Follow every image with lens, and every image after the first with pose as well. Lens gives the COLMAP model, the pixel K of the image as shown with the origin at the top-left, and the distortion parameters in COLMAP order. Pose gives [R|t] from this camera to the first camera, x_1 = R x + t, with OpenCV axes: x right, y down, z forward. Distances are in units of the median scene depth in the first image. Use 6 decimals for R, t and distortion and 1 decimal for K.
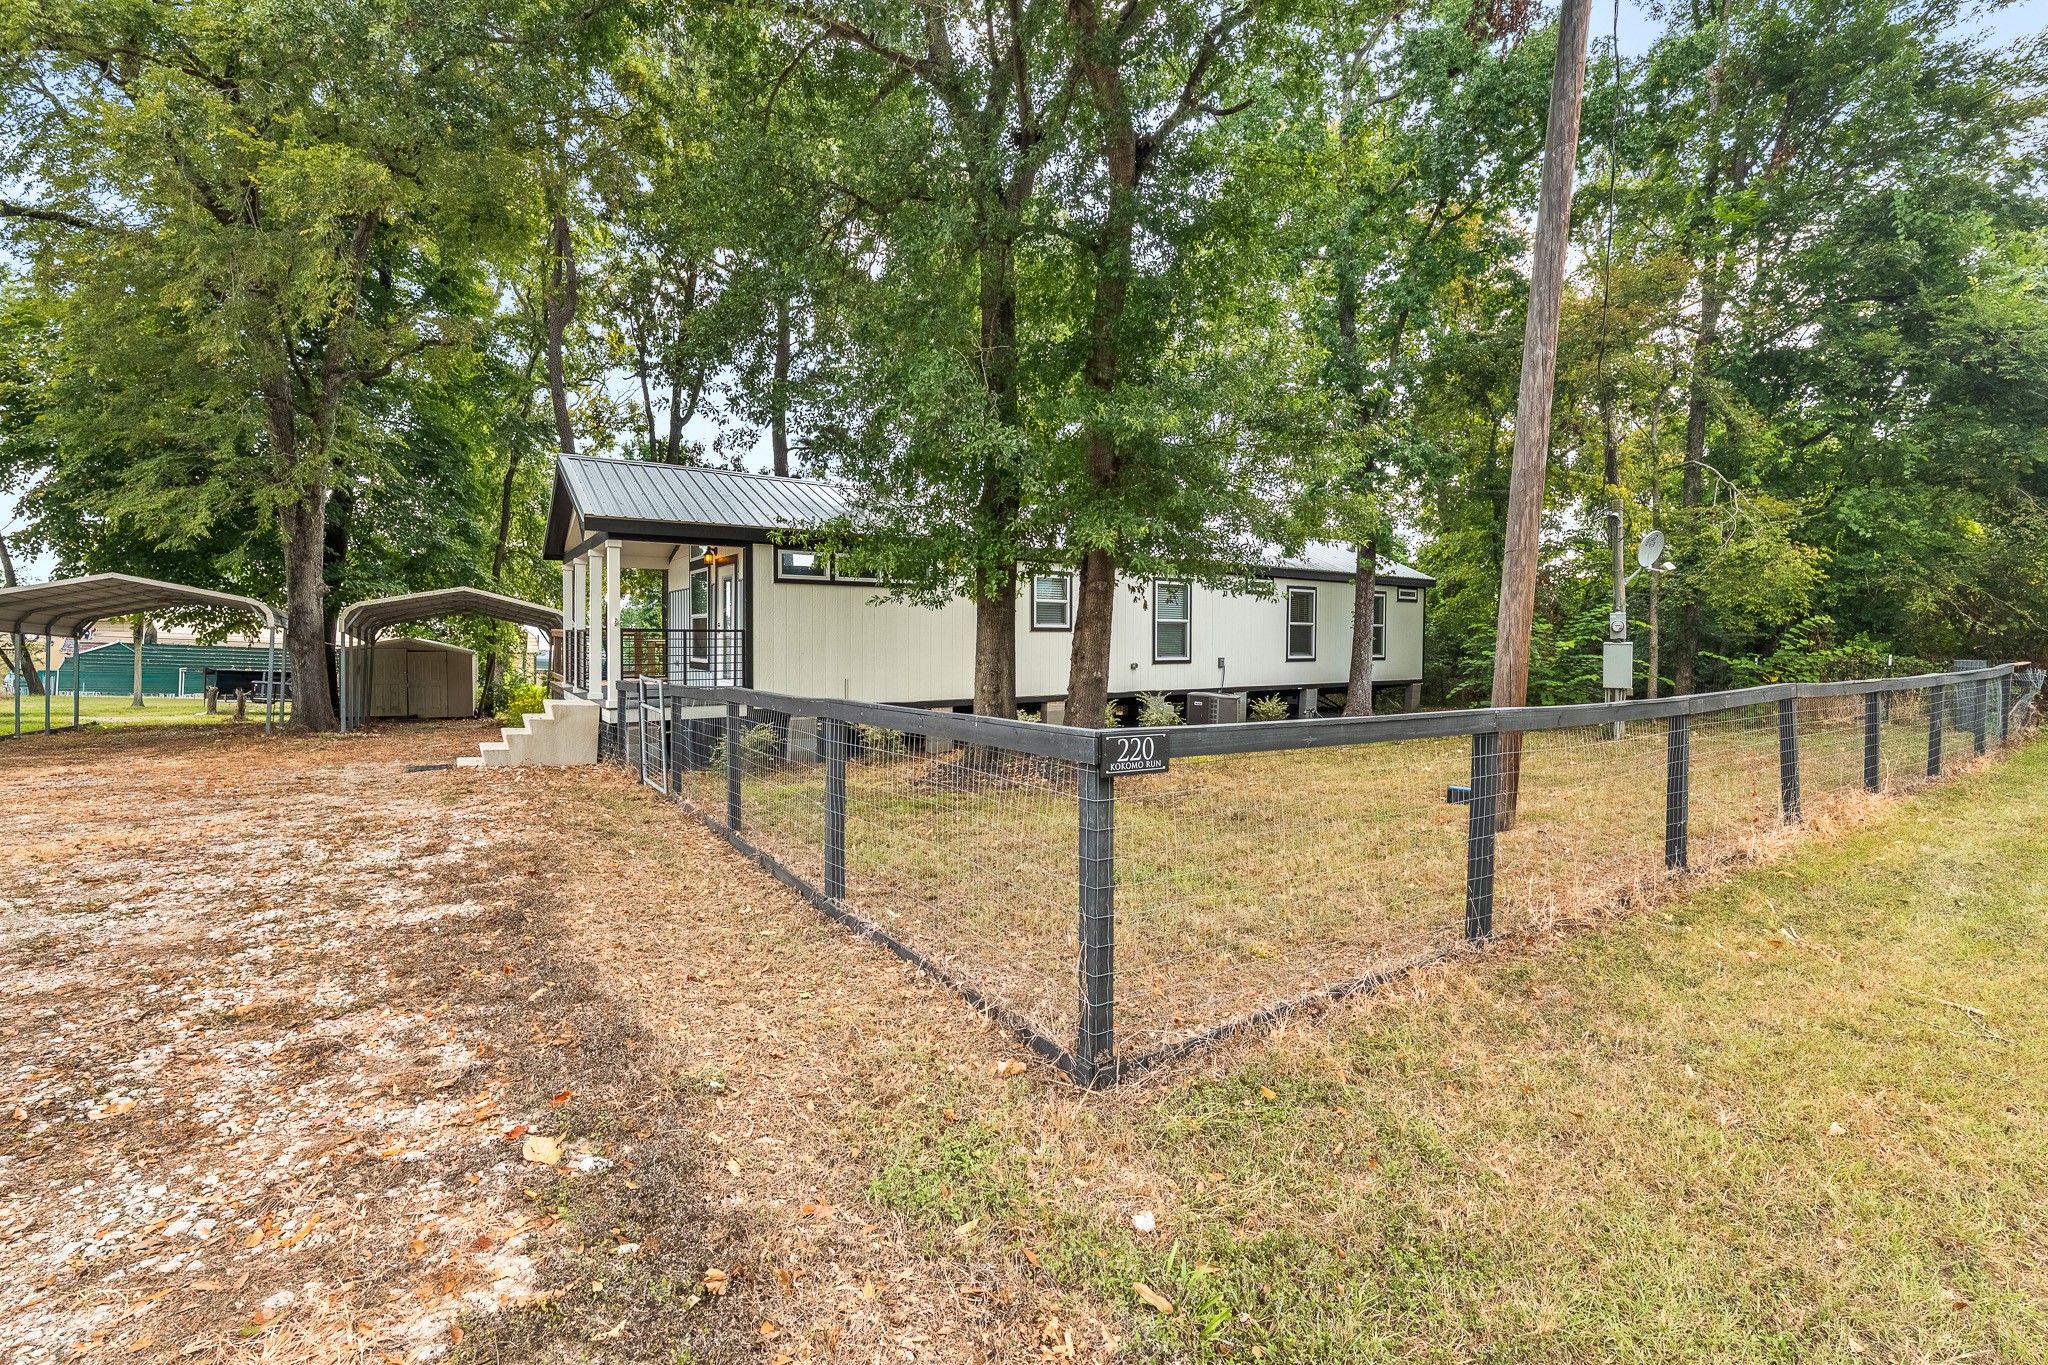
lens RADIAL K [[817.5, 0, 1032.0], [0, 817.5, 675.5], [0, 0, 1]] dist [-0.014197, 0.001292]
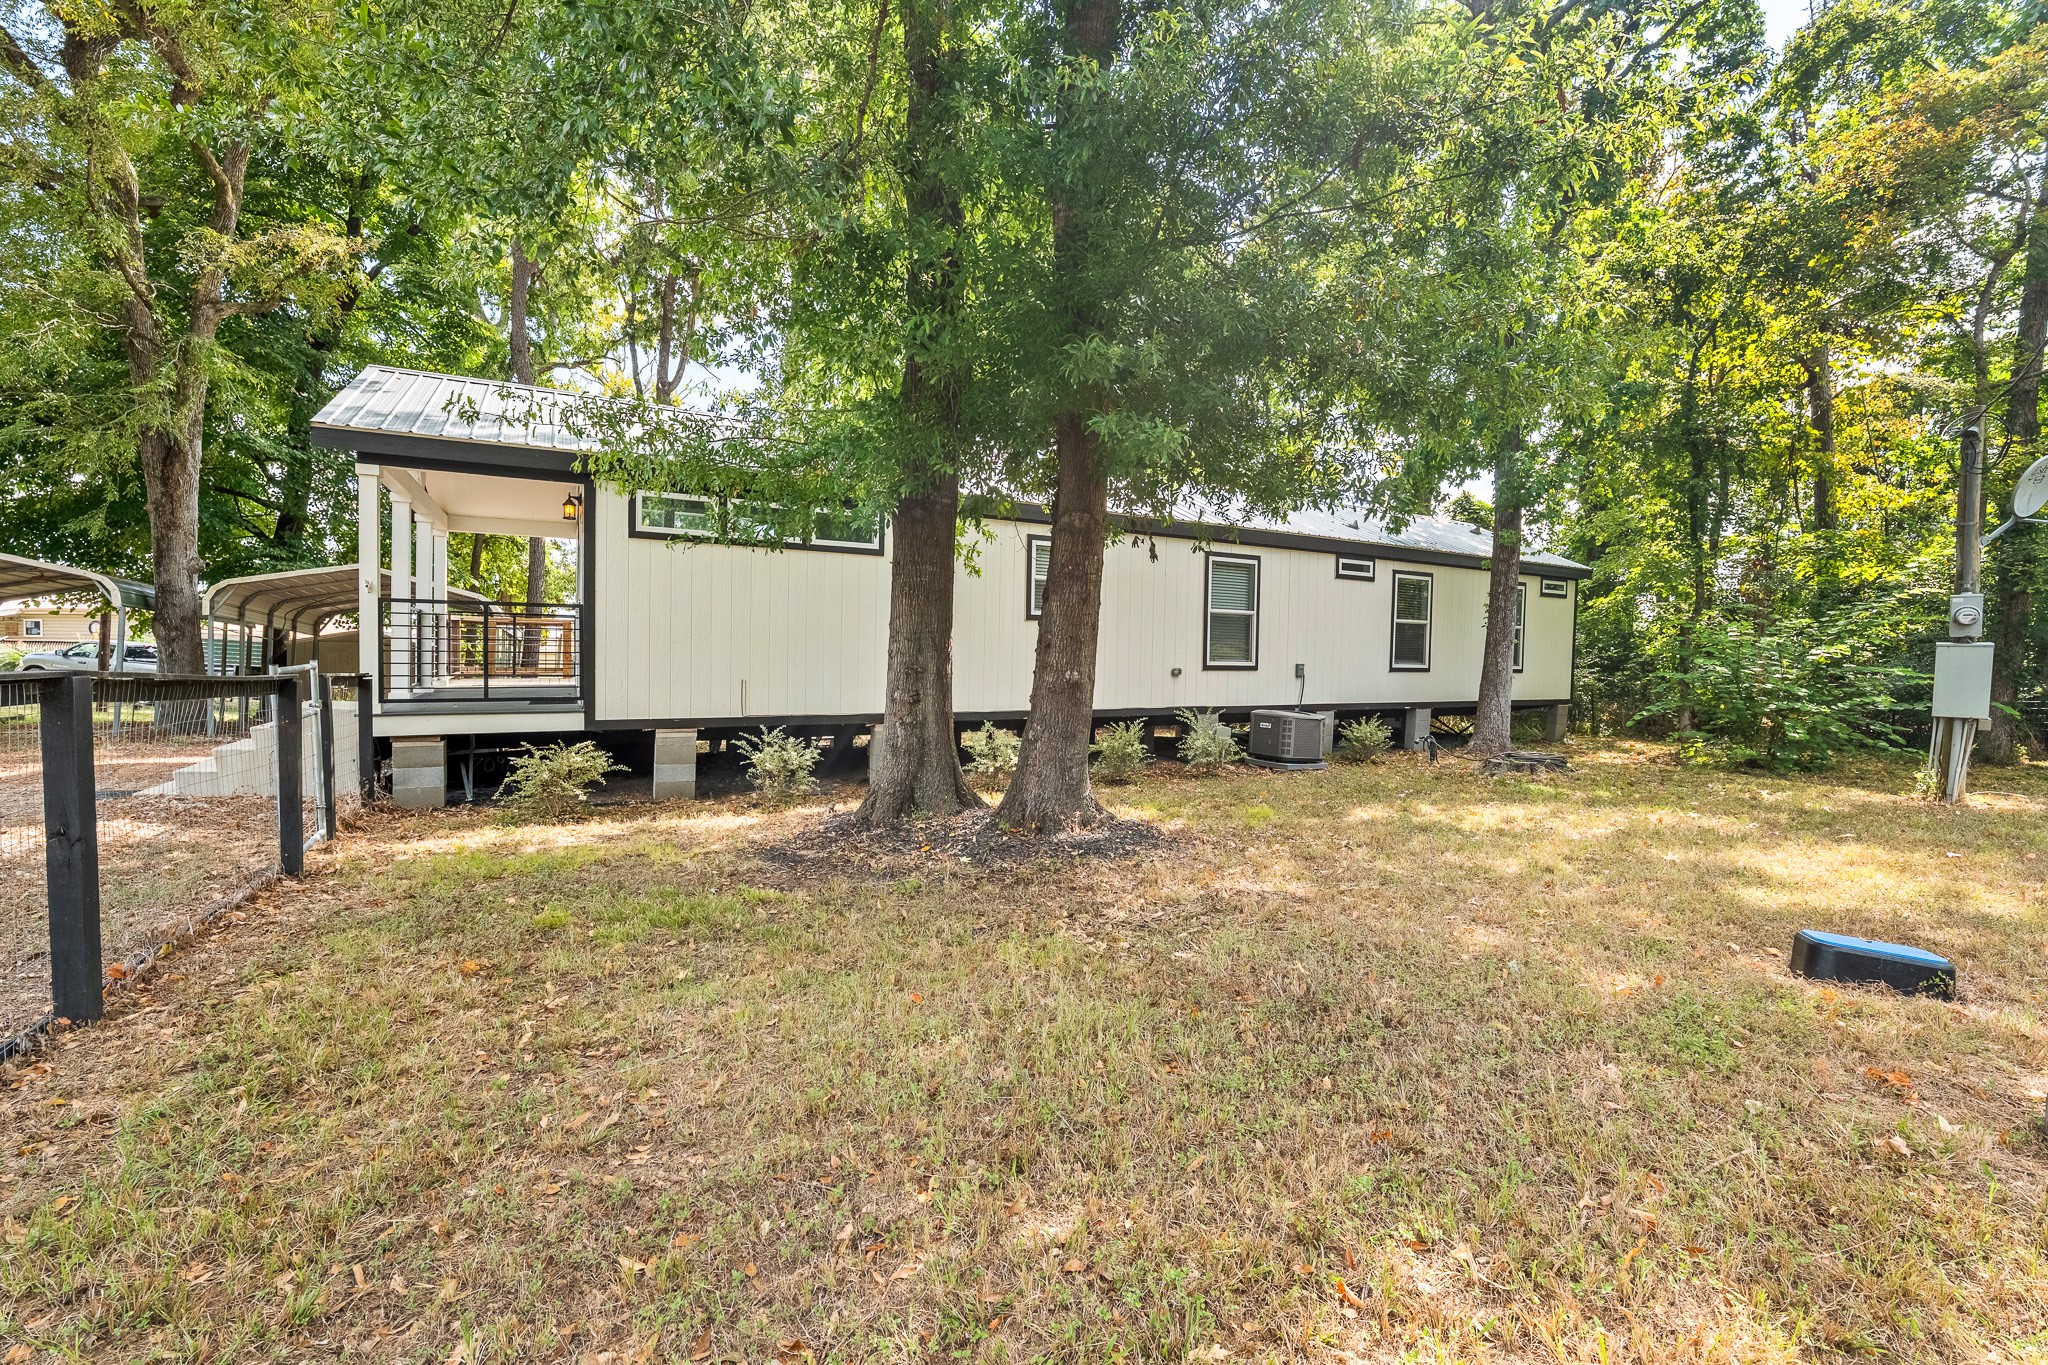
lens RADIAL K [[817.5, 0, 1014.6], [0, 817.5, 688.7], [0, 0, 1]] dist [-0.014197, 0.001292]
pose [[0.993783, 0.018927, -0.109712, 0.056631], [-0.018914, 0.999820, 0.001156, 0.004625], [0.109715, 0.000926, 0.993963, 0.238639]]
